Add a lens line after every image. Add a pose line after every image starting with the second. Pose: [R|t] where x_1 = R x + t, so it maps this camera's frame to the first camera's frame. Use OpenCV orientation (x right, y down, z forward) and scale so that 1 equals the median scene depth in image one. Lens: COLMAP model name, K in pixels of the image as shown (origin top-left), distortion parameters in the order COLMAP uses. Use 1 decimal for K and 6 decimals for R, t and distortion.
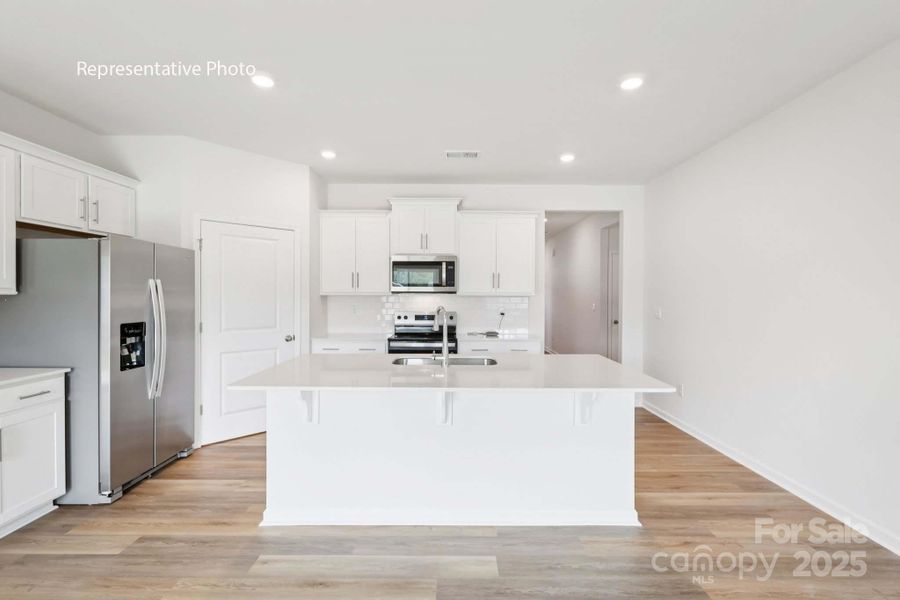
lens RADIAL K [[417.9, 0, 449.4], [0, 417.9, 302.5], [0, 0, 1]] dist [0.003937, 0.001704]
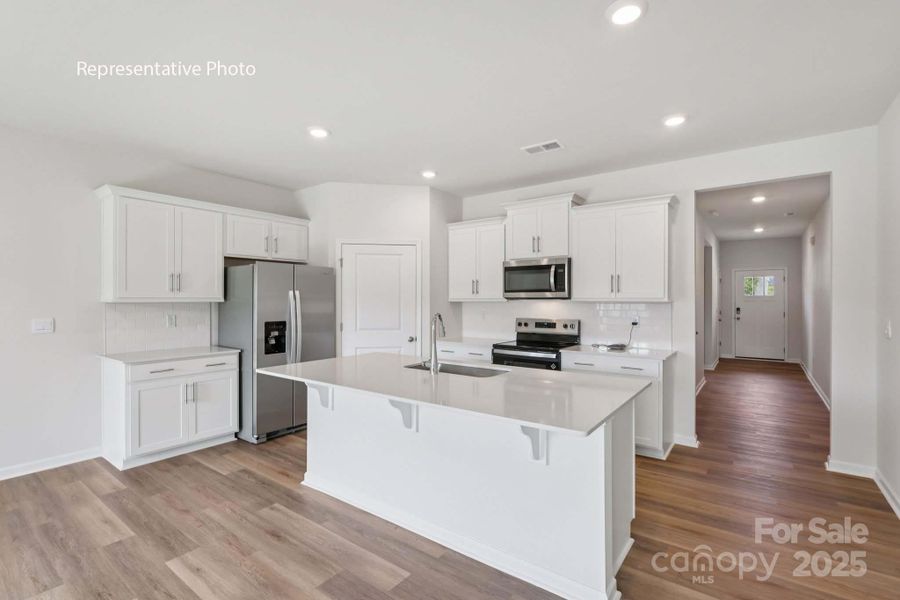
lens RADIAL K [[417.9, 0, 446.3], [0, 417.9, 300.8], [0, 0, 1]] dist [0.003937, 0.001704]
pose [[0.803125, -0.003633, -0.595800, 0.528483], [-0.007497, 0.999841, -0.016203, -0.002626], [0.595764, 0.017480, 0.802969, 0.188259]]
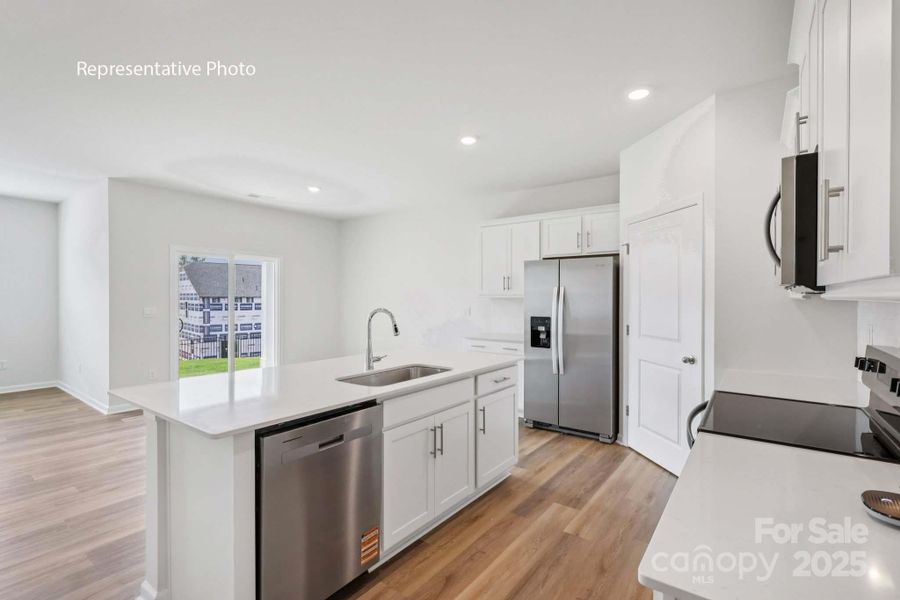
lens RADIAL K [[417.9, 0, 447.6], [0, 417.9, 297.1], [0, 0, 1]] dist [0.003937, 0.001704]
pose [[-0.612707, 0.000928, -0.790310, 0.581520], [-0.016617, 0.999763, 0.014057, -0.034525], [0.790136, 0.021745, -0.612546, 1.547267]]
